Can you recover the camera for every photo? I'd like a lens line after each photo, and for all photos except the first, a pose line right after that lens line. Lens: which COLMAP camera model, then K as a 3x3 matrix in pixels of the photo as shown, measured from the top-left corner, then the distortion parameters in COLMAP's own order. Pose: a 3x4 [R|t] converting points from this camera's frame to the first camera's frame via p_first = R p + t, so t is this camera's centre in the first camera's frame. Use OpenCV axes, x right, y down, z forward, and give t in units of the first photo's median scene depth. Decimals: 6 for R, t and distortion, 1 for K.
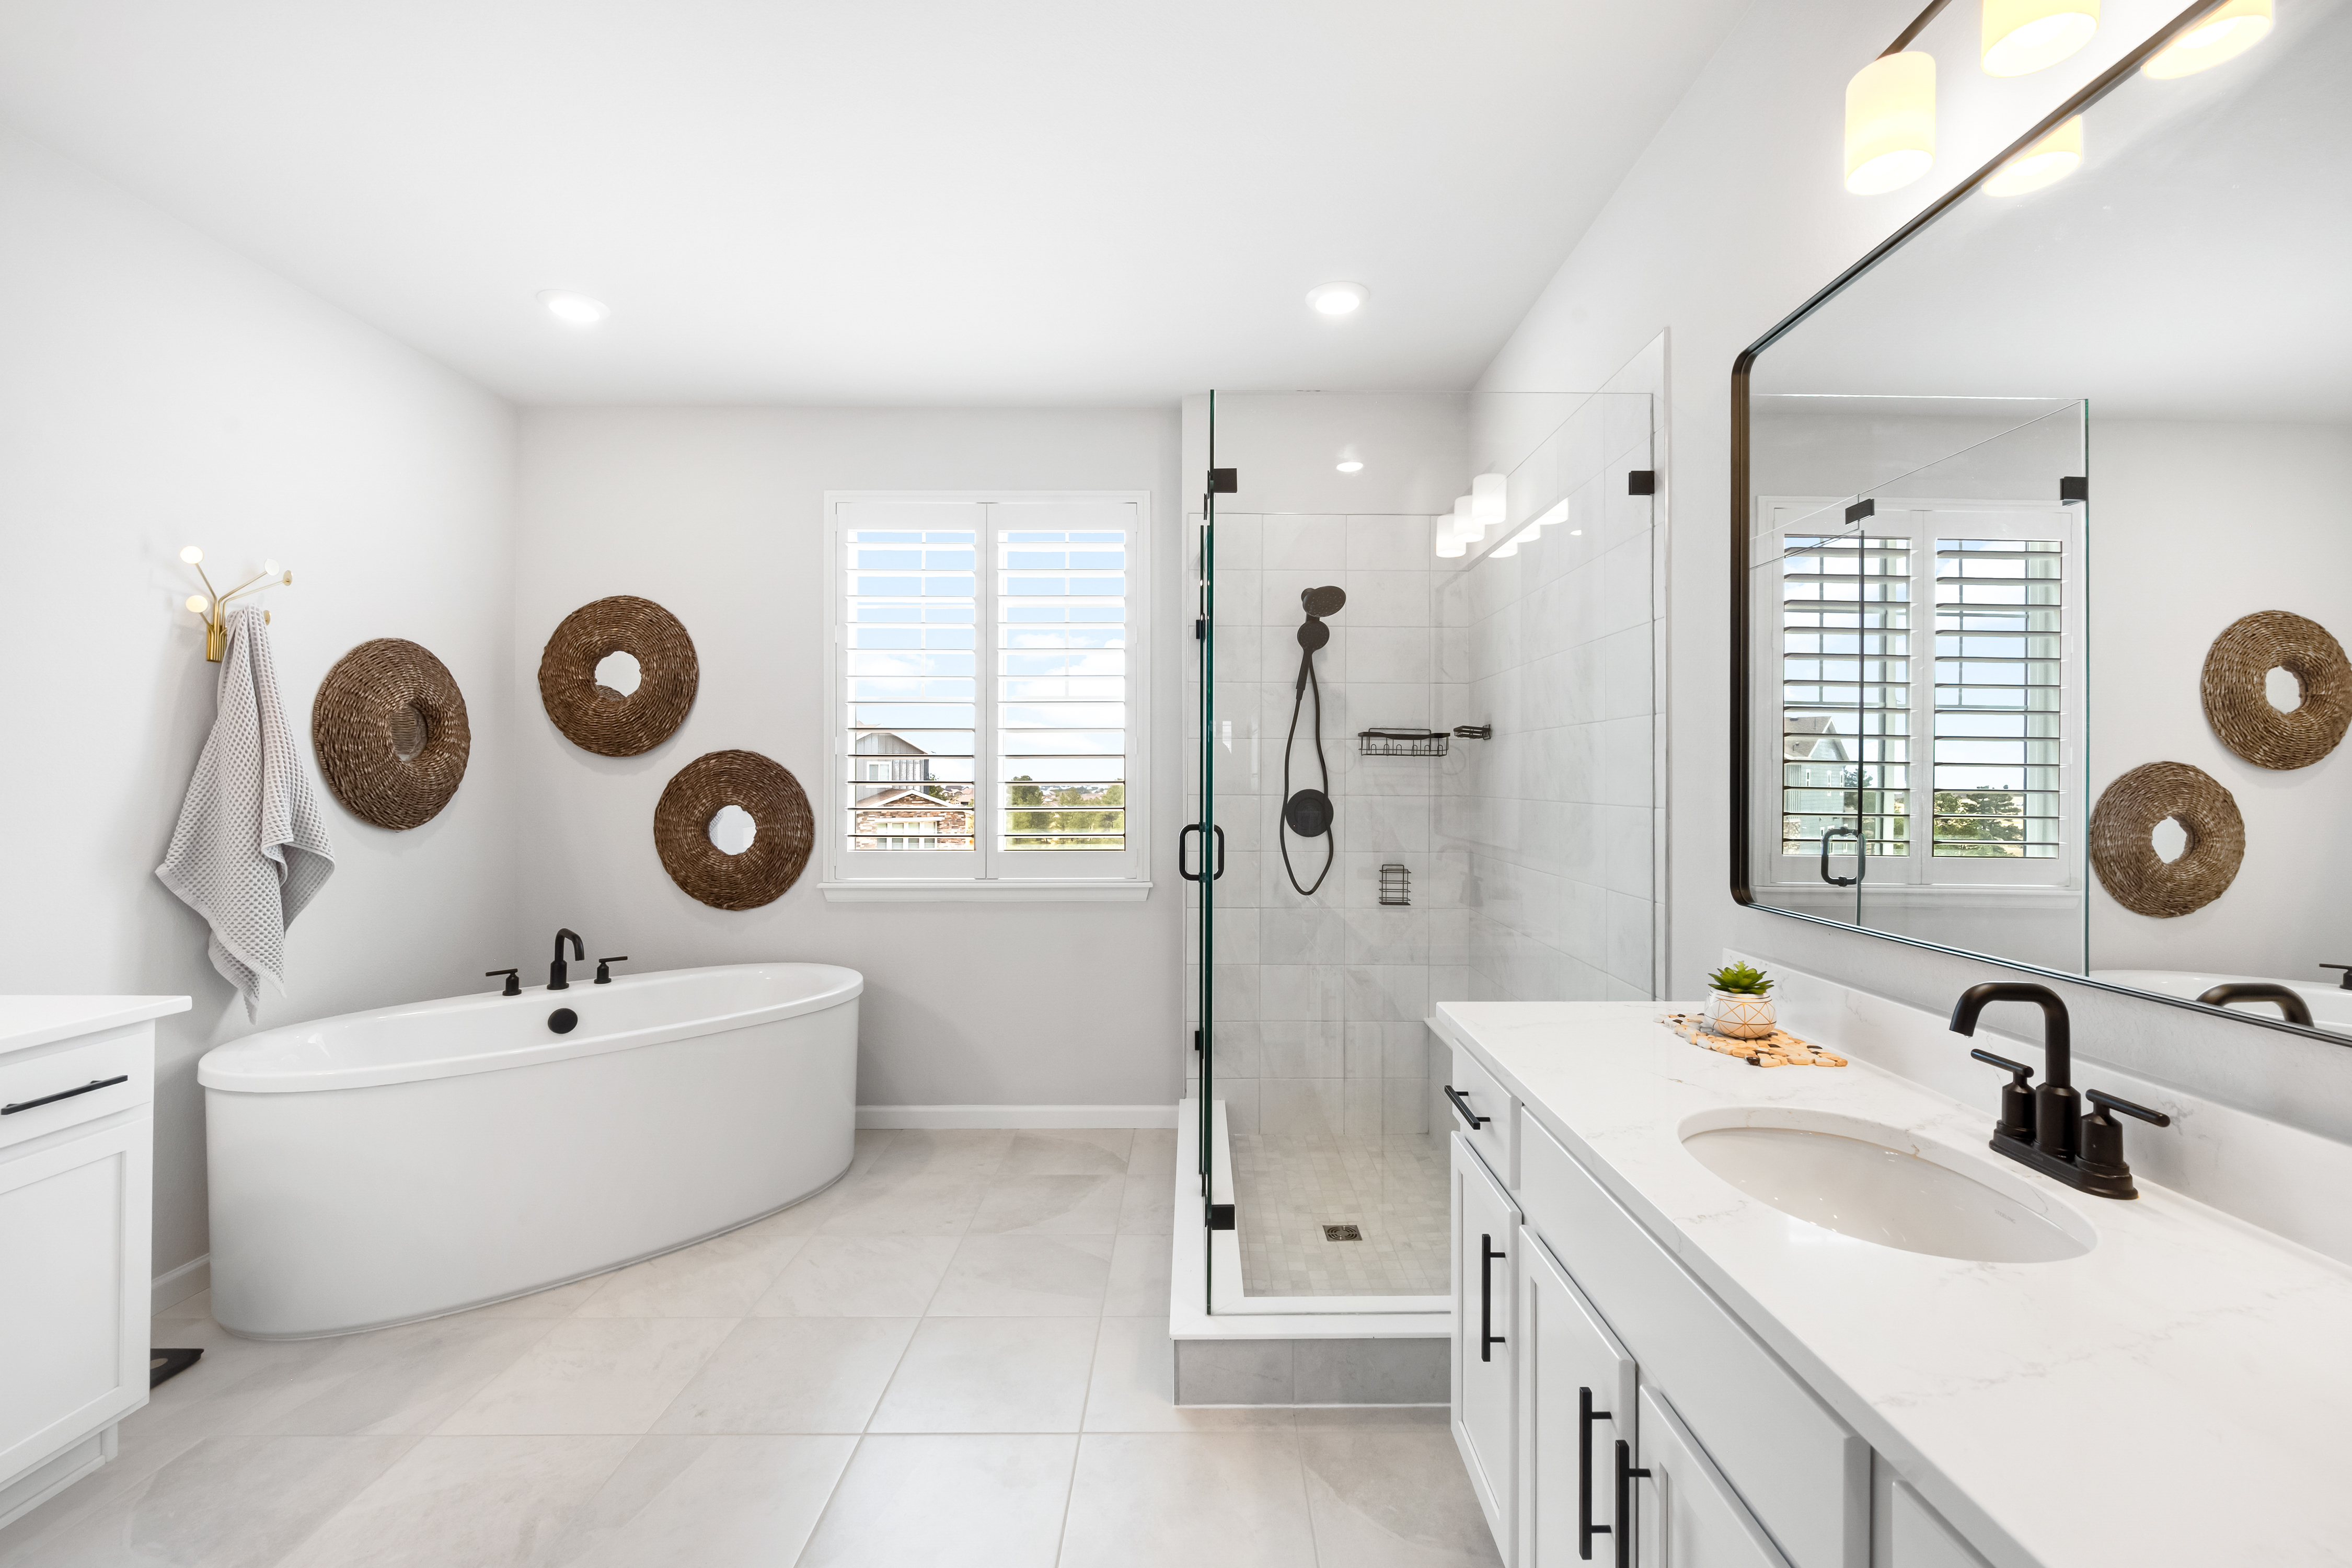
lens RADIAL K [[994.5, 0, 1176.0], [0, 994.5, 784.0], [0, 0, 1]] dist [-0.000164, -0.000078]
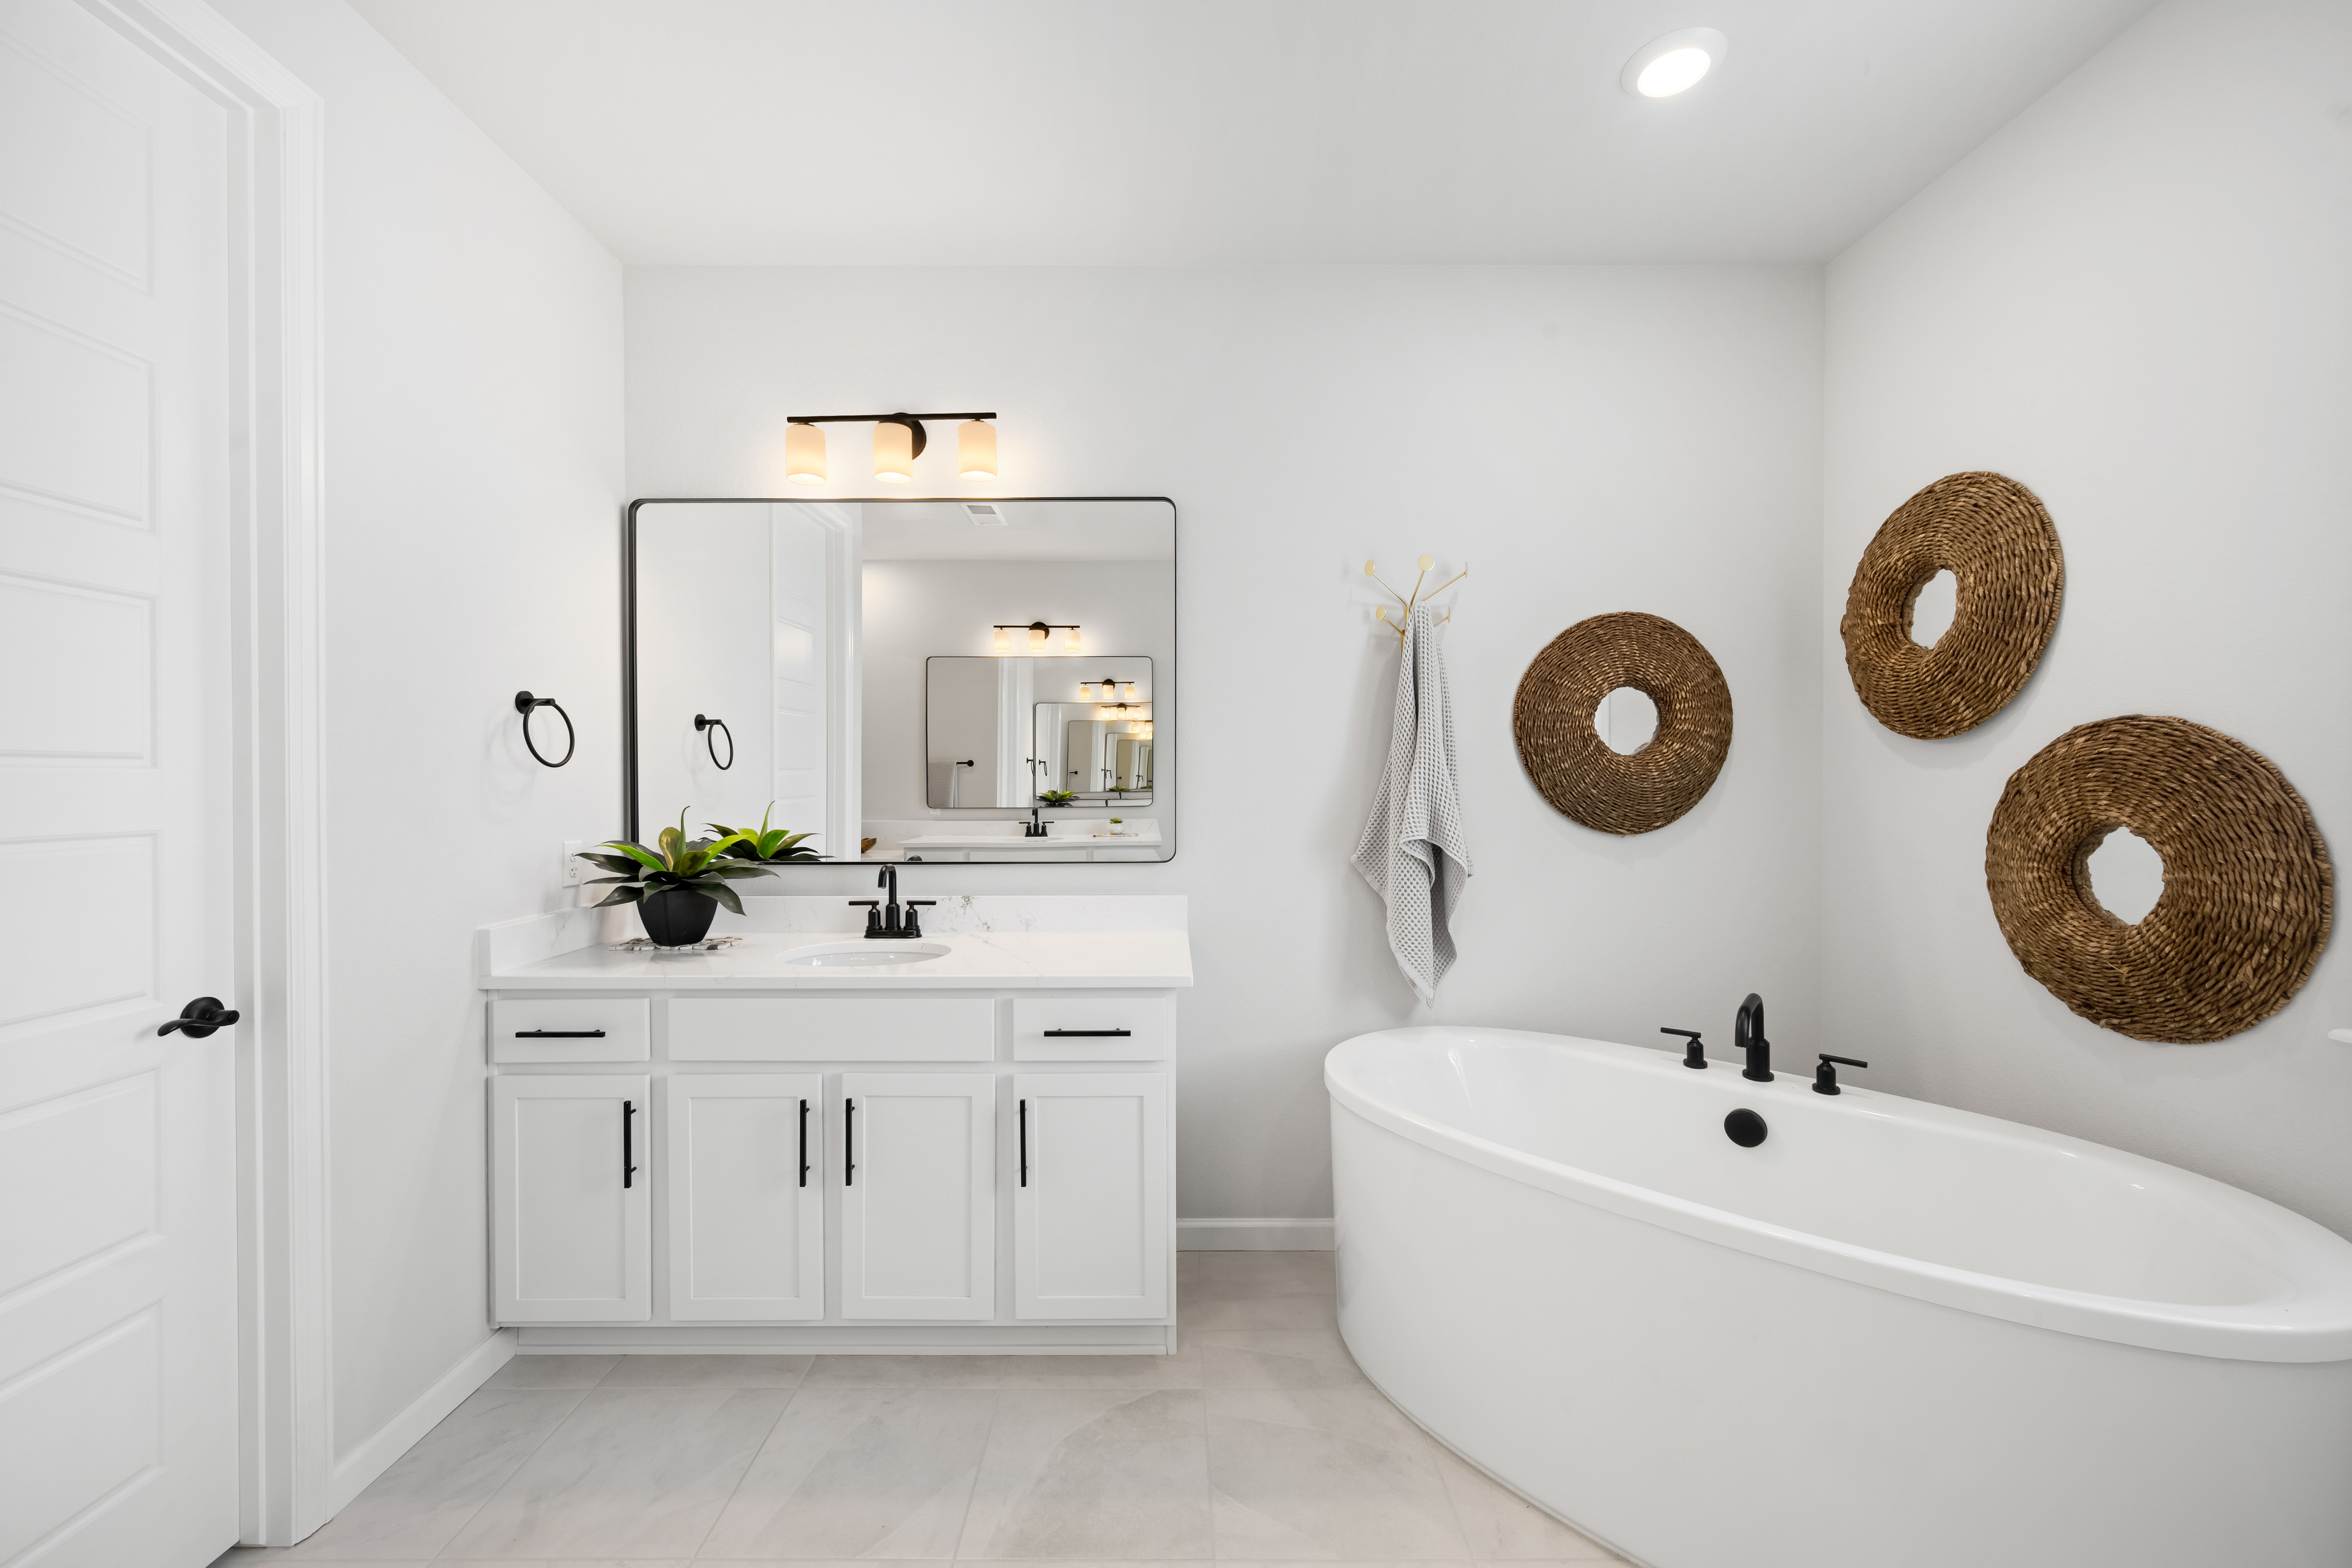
lens RADIAL K [[925.1, 0, 1176.0], [0, 925.1, 784.0], [0, 0, 1]] dist [-0.000512, -0.000202]
pose [[0.022158, 0.007099, -0.999729, 0.009992], [-0.004525, 0.999965, 0.007001, -0.001312], [0.999744, 0.004369, 0.022189, 0.567875]]
